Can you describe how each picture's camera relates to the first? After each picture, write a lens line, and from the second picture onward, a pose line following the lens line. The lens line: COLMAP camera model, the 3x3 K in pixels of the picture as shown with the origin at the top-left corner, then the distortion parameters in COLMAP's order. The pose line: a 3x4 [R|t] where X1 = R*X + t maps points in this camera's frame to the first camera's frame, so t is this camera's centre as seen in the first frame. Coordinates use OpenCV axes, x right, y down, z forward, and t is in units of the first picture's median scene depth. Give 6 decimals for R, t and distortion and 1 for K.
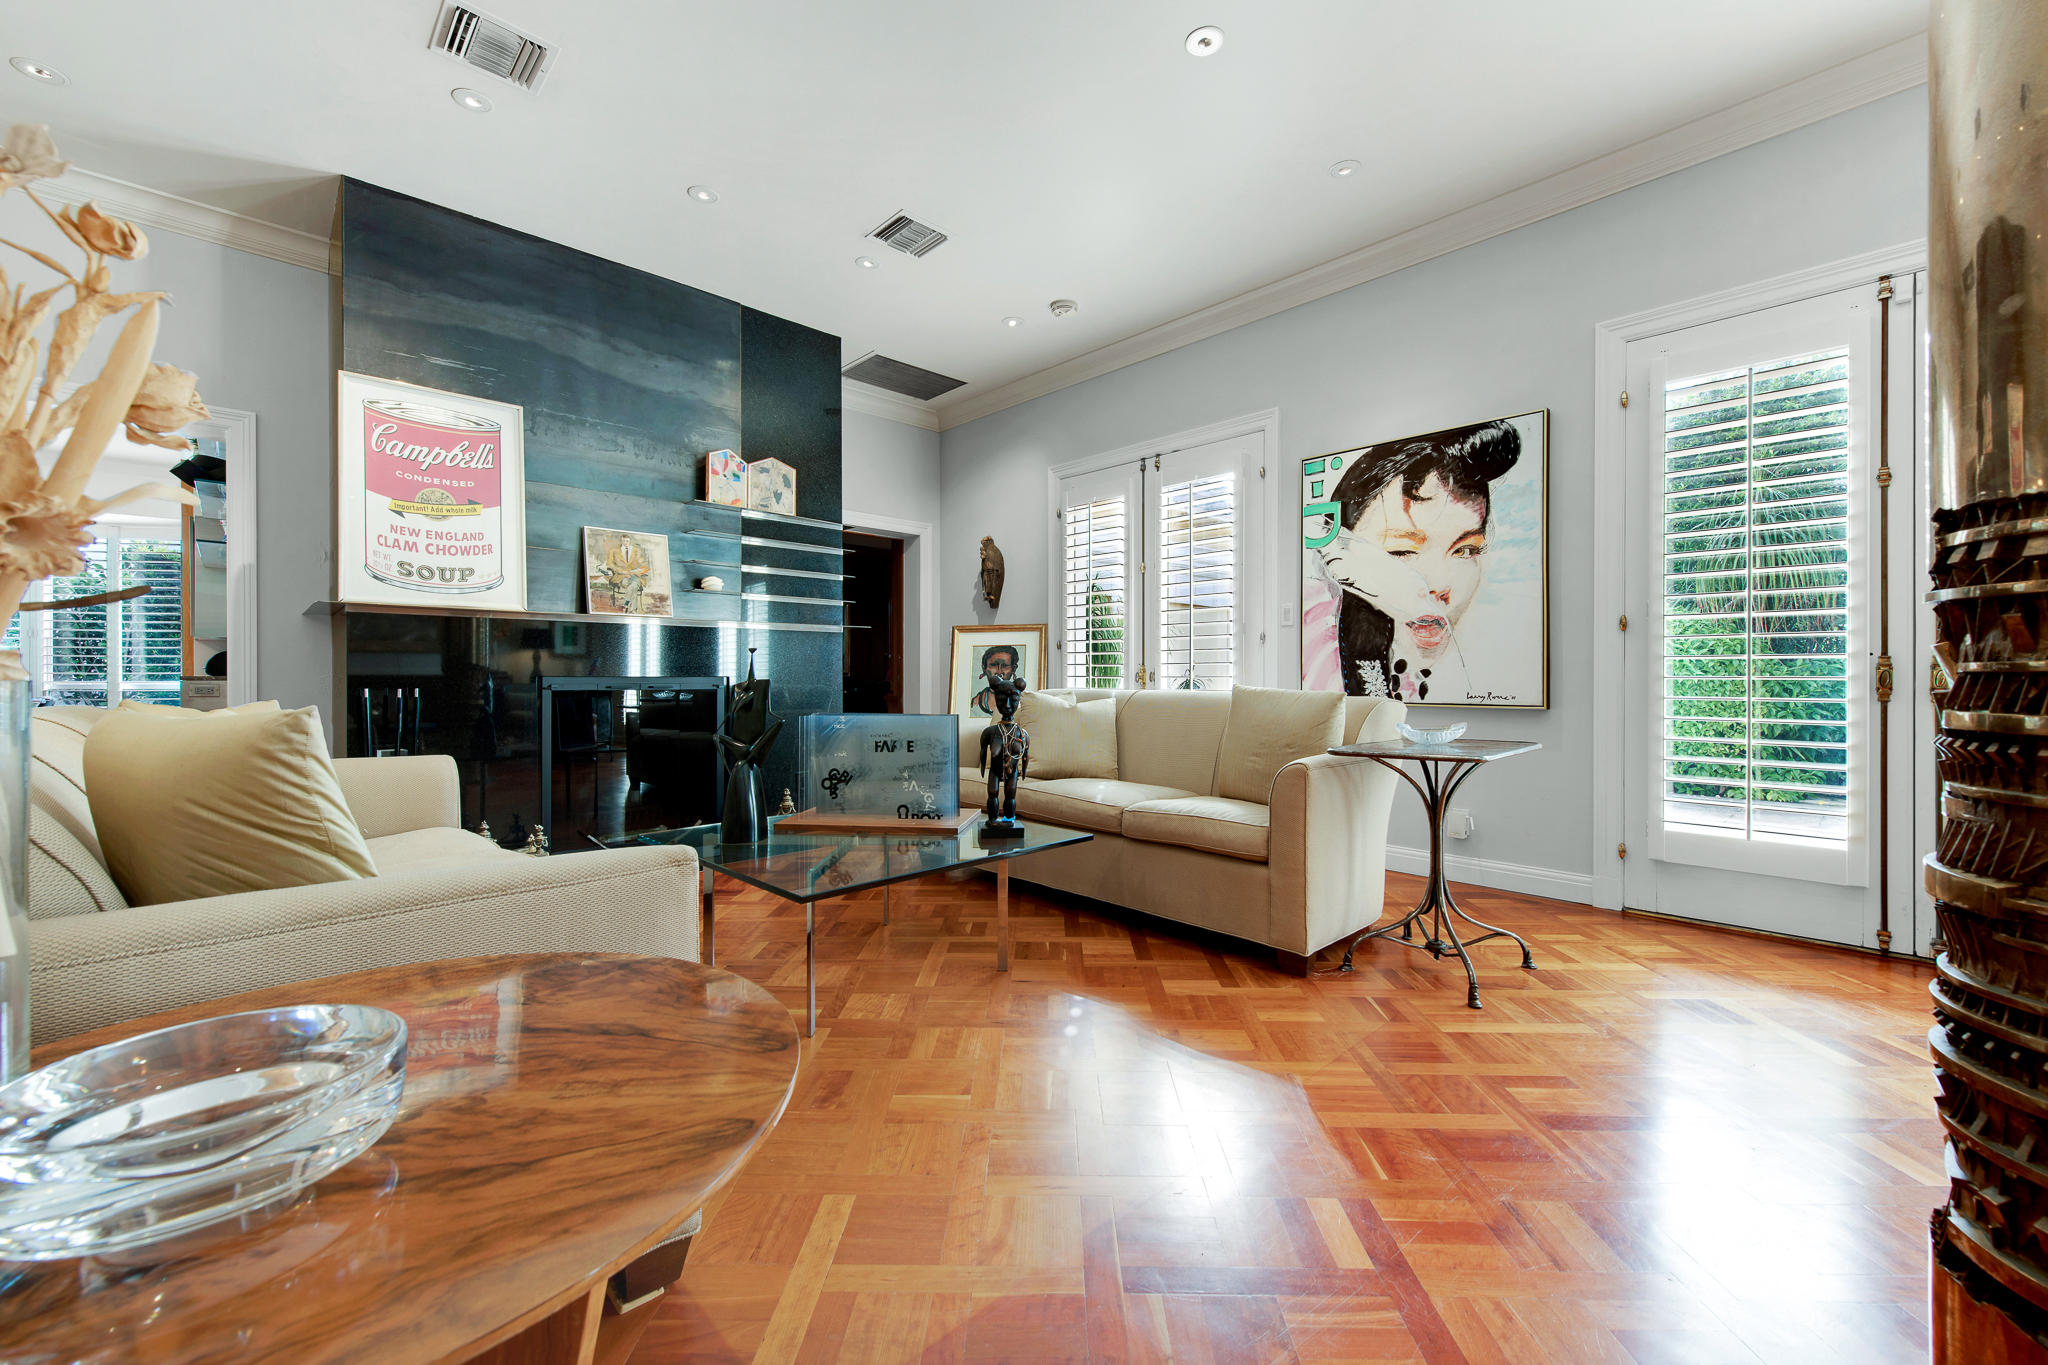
lens RADIAL K [[824.7, 0, 1035.5], [0, 824.7, 679.5], [0, 0, 1]] dist [0.008557, -0.000268]
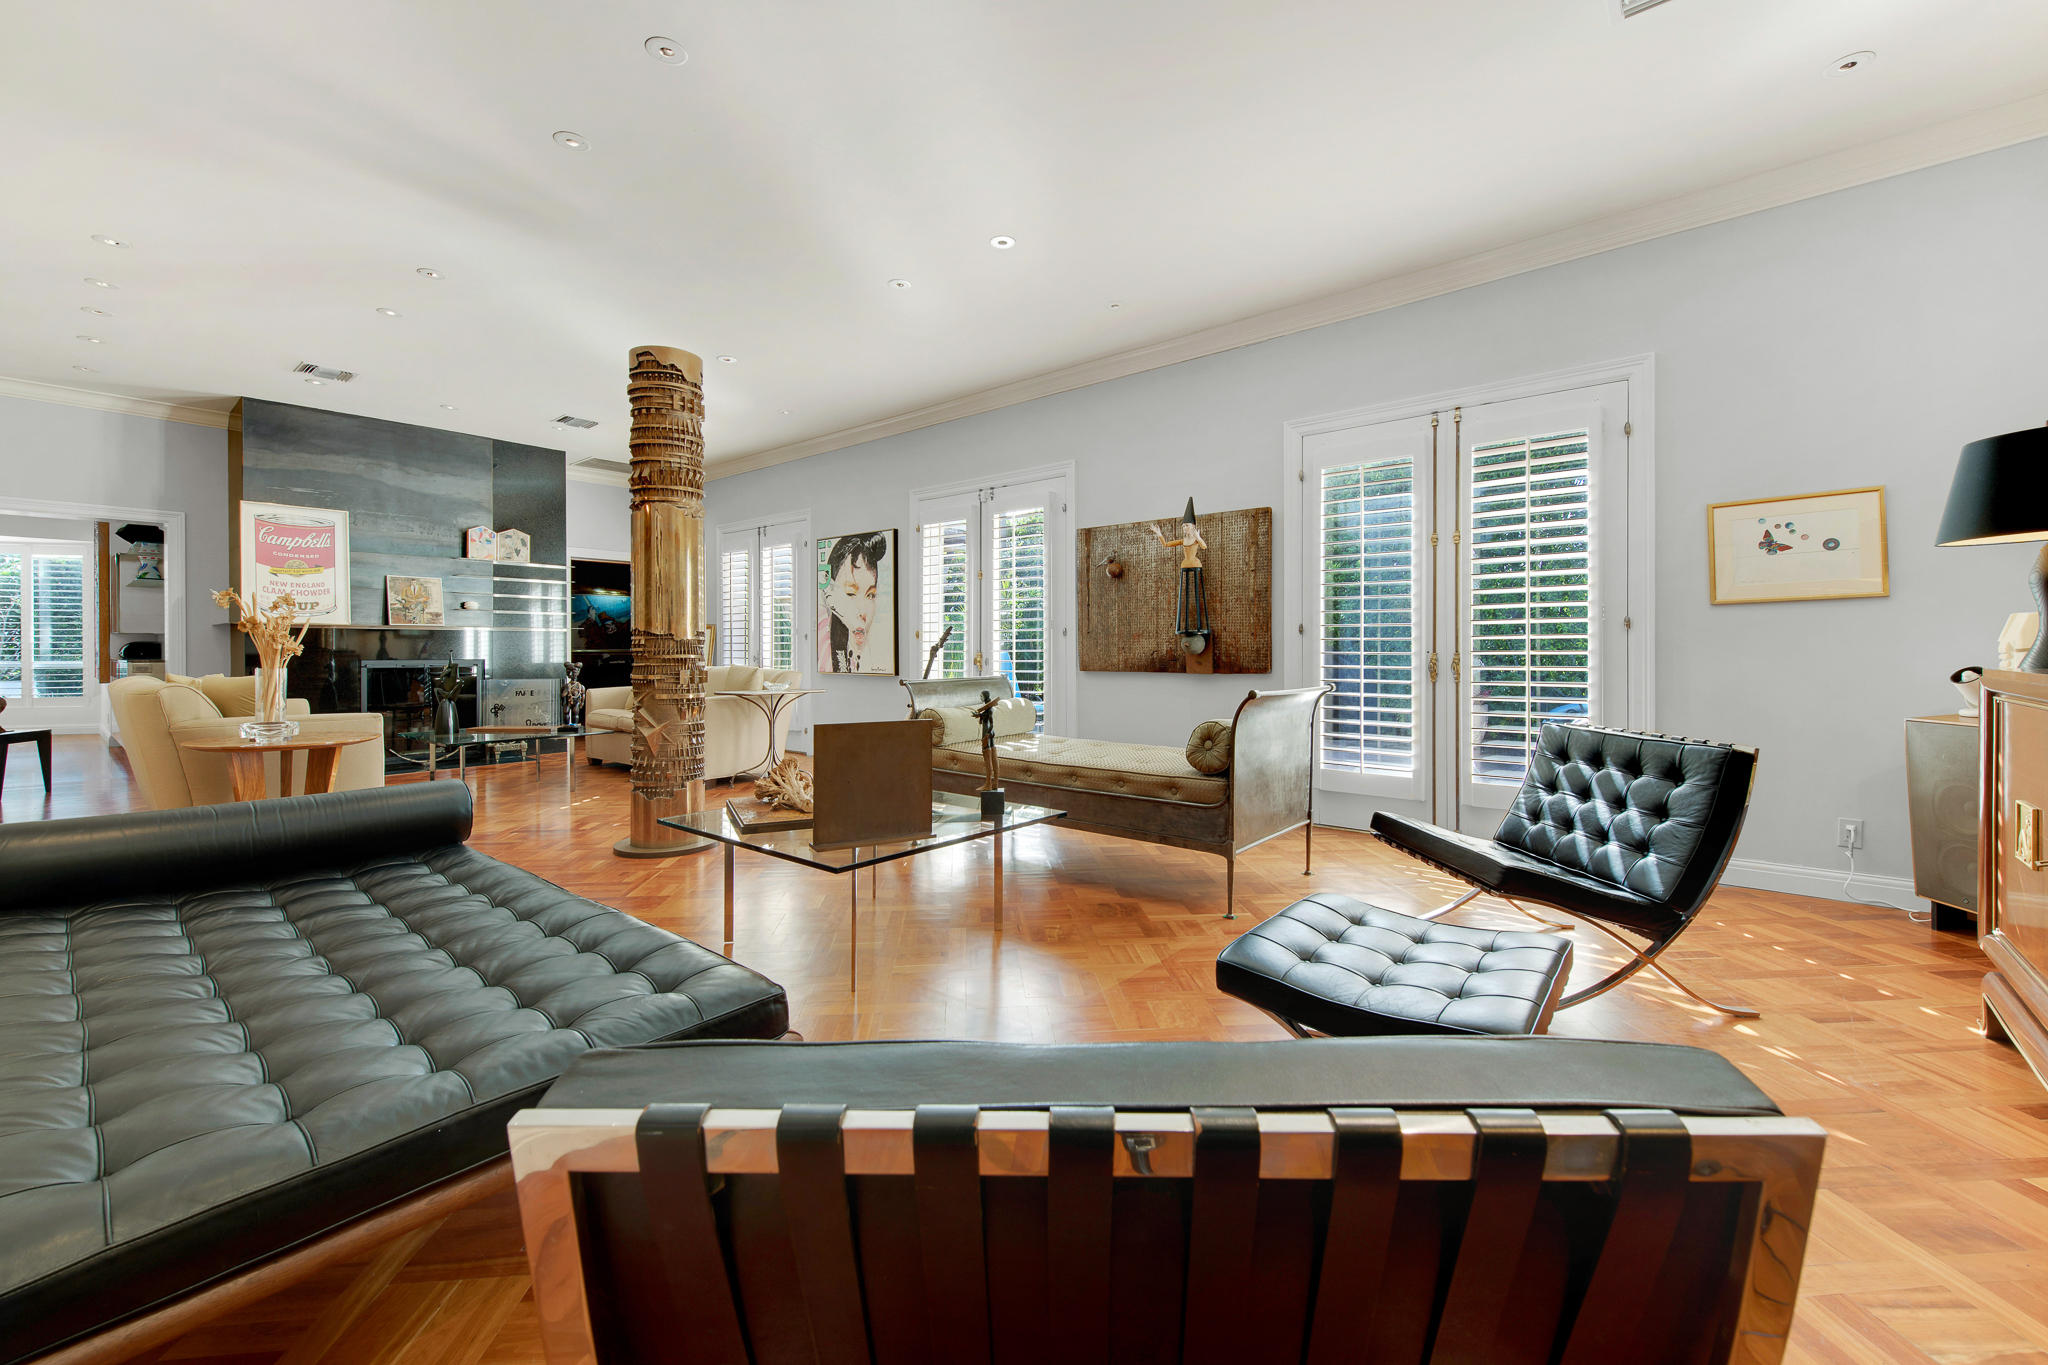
lens RADIAL K [[811.9, 0, 1058.4], [0, 811.9, 661.7], [0, 0, 1]] dist [-0.013144, 0.000060]
pose [[0.991389, -0.002406, 0.130931, 0.666829], [0.001300, 0.999963, 0.008531, -0.013165], [-0.130946, -0.008288, 0.991355, -0.915729]]
